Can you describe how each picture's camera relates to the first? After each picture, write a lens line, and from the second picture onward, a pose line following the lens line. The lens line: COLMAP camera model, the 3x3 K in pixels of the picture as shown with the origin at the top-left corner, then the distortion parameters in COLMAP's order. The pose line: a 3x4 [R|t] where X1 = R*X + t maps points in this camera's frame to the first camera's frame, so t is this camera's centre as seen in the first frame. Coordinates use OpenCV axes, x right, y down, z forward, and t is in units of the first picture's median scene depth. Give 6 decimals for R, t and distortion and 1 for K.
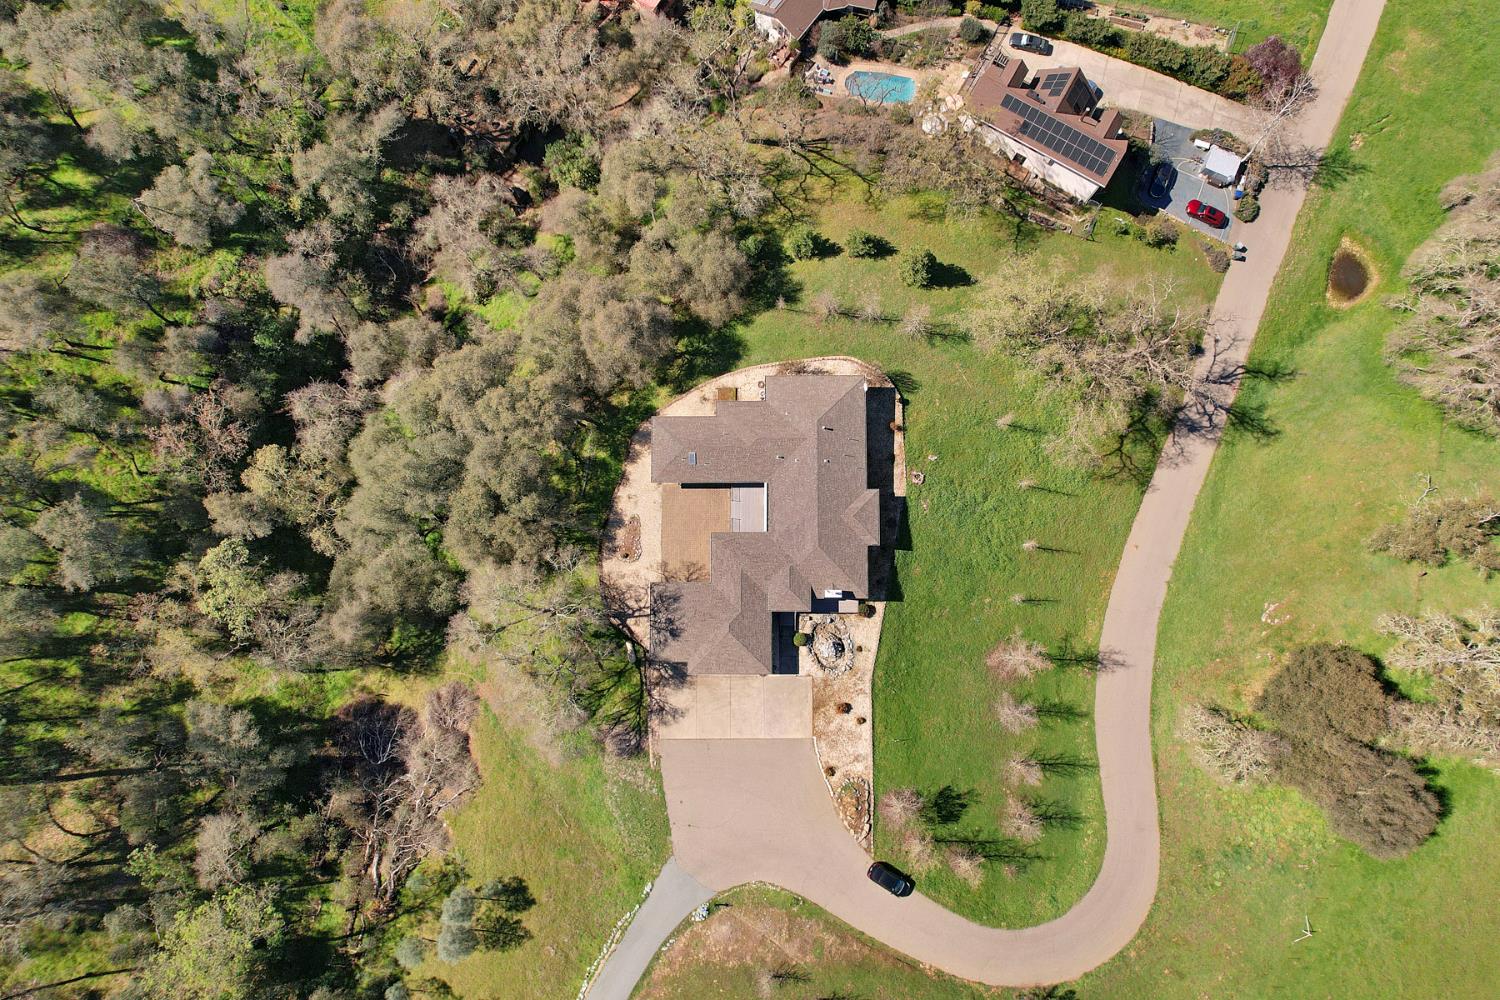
lens RADIAL K [[958.0, 0, 754.6], [0, 958.0, 496.9], [0, 0, 1]] dist [-0.080903, 0.074823]
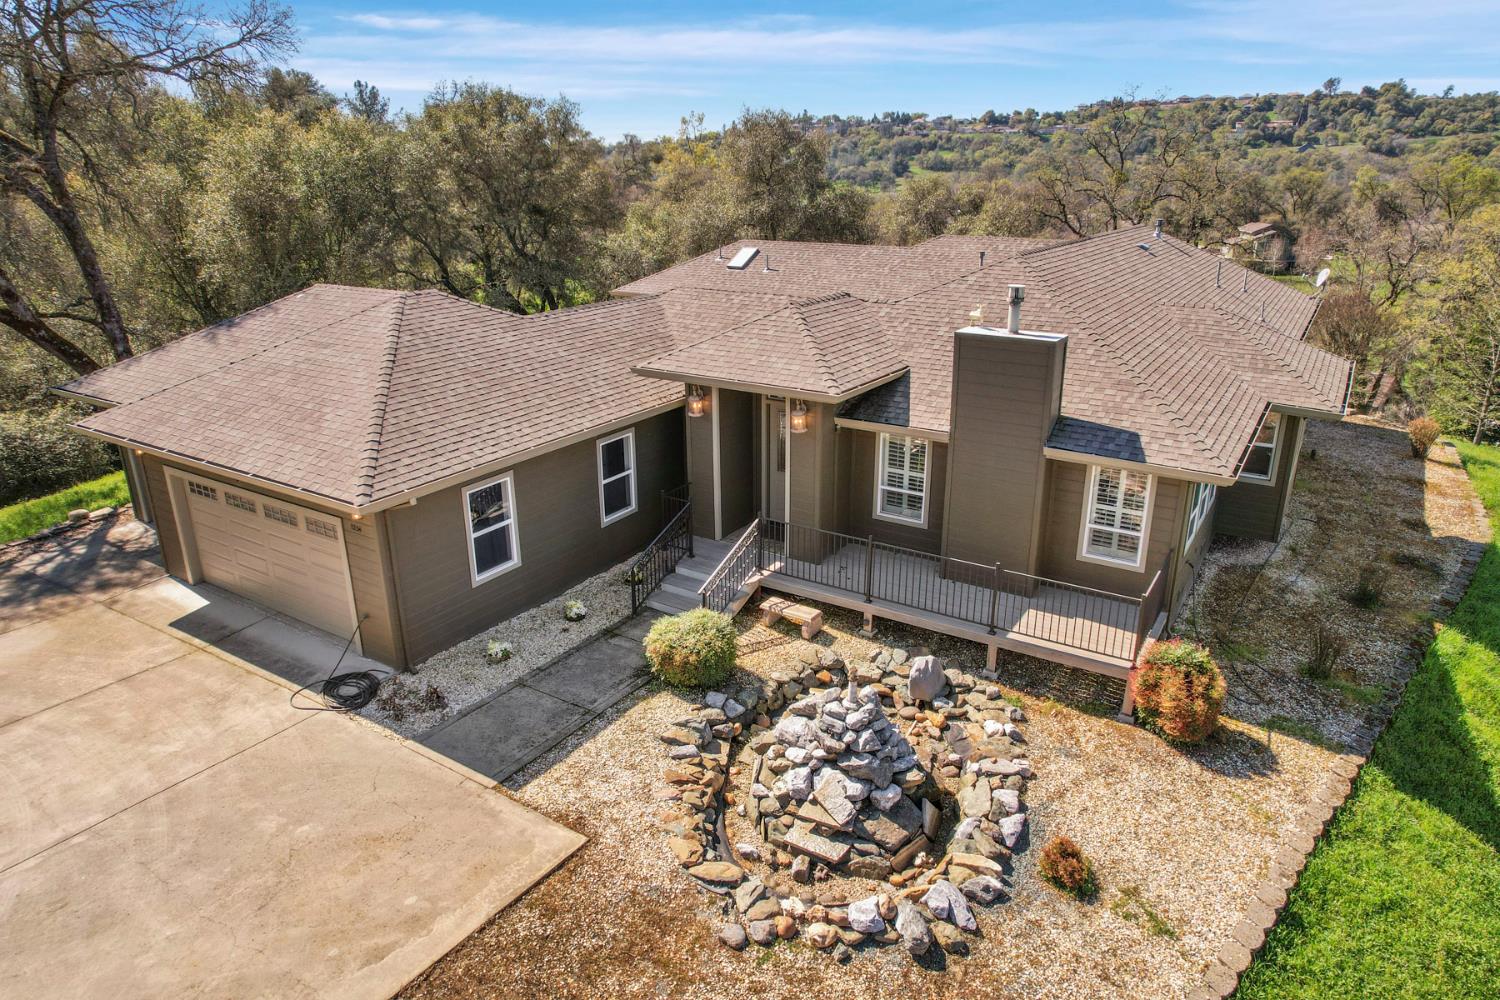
lens RADIAL K [[958.0, 0, 754.6], [0, 958.0, 496.9], [0, 0, 1]] dist [-0.080903, 0.074823]
pose [[0.841471, 0.175811, -0.510899, 0.127259], [-0.536373, 0.385656, -0.750716, 0.245975], [0.065047, 0.905737, 0.418818, 0.913741]]
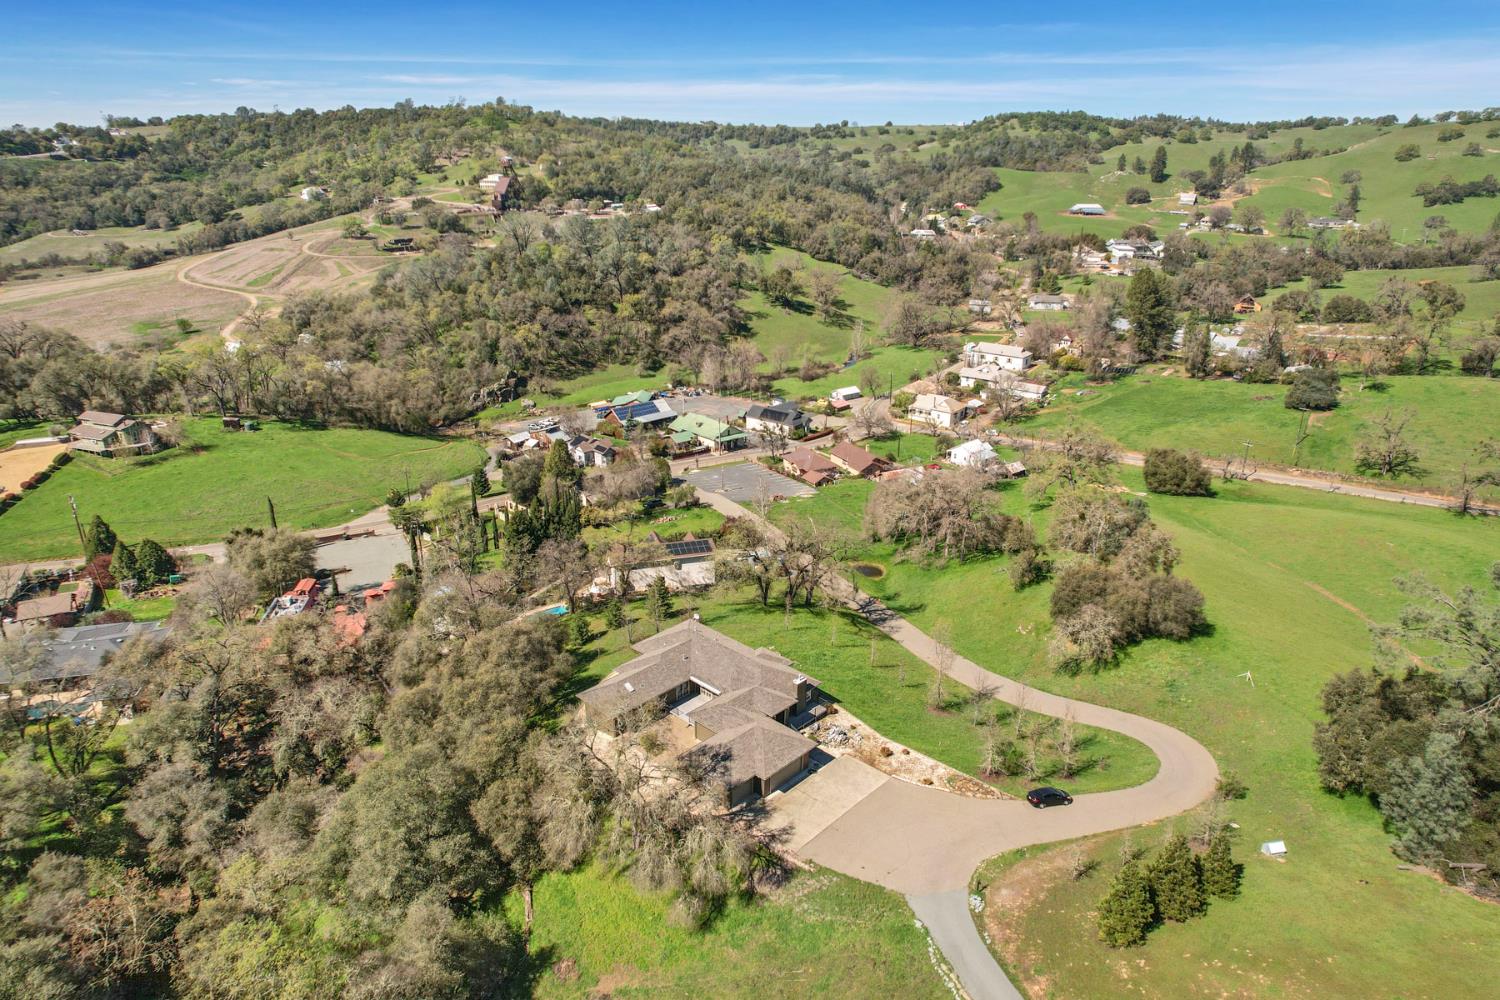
lens RADIAL K [[958.0, 0, 754.6], [0, 958.0, 496.9], [0, 0, 1]] dist [-0.080903, 0.074823]
pose [[0.687781, -0.250295, 0.681403, -0.658816], [0.720082, 0.354035, -0.596776, 0.644550], [-0.091870, 0.901117, 0.423731, 0.301104]]
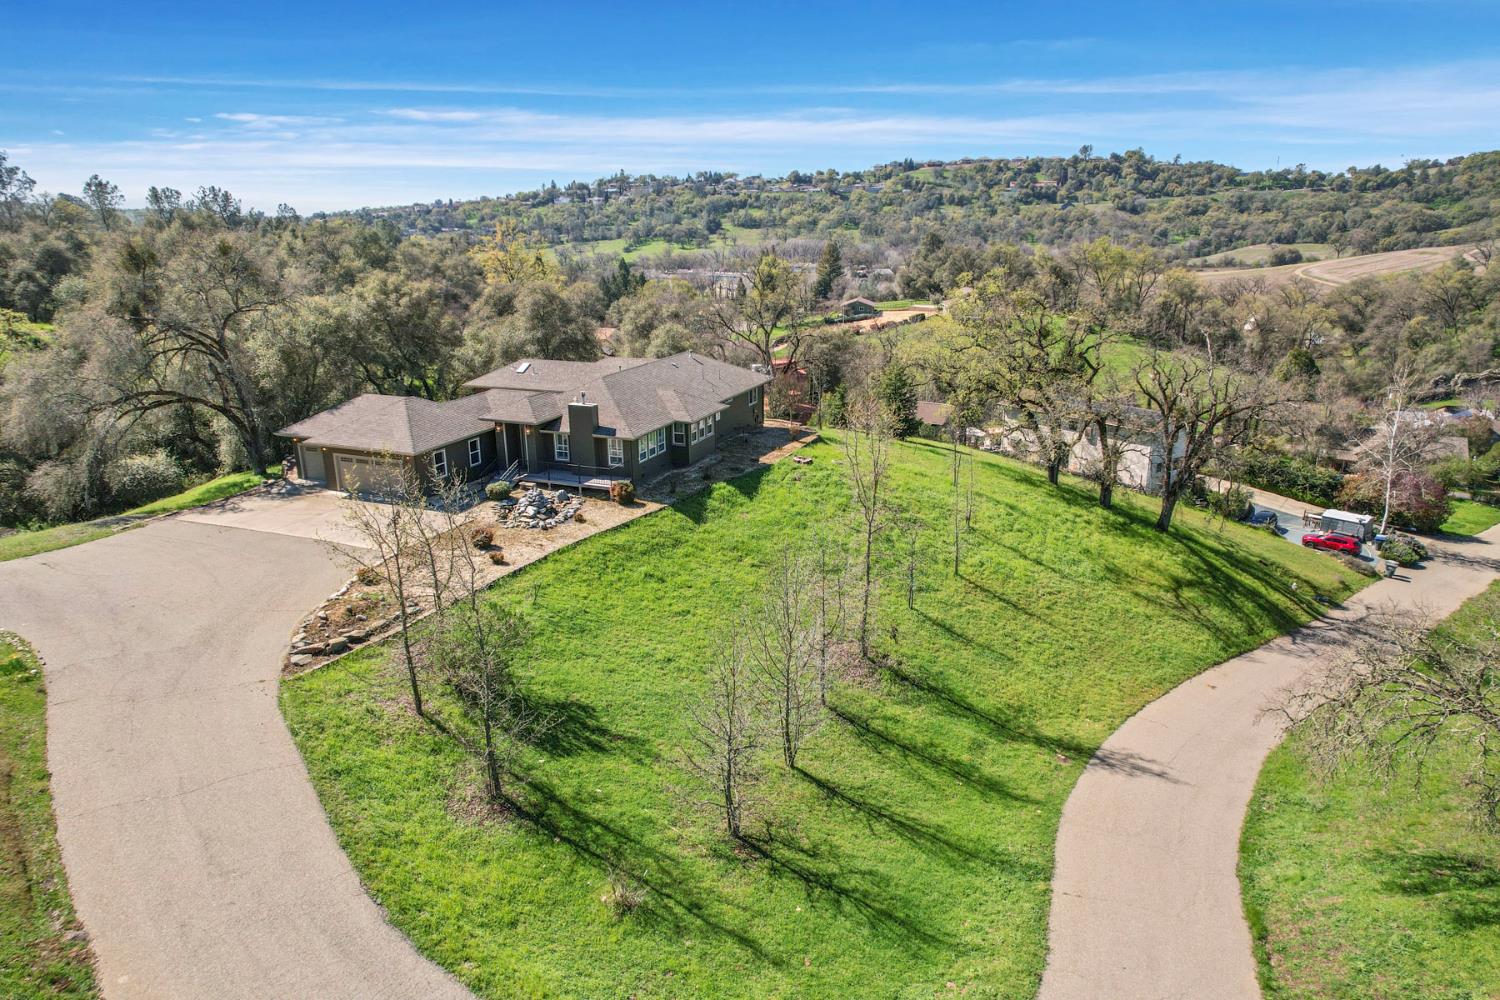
lens RADIAL K [[954.7, 0, 754.5], [0, 954.7, 501.3], [0, 0, 1]] dist [-0.069880, 0.058839]
pose [[0.923253, 0.105630, -0.369385, 0.394298], [-0.380918, 0.376924, -0.844293, 0.566654], [0.050047, 0.920201, 0.388233, 0.792555]]
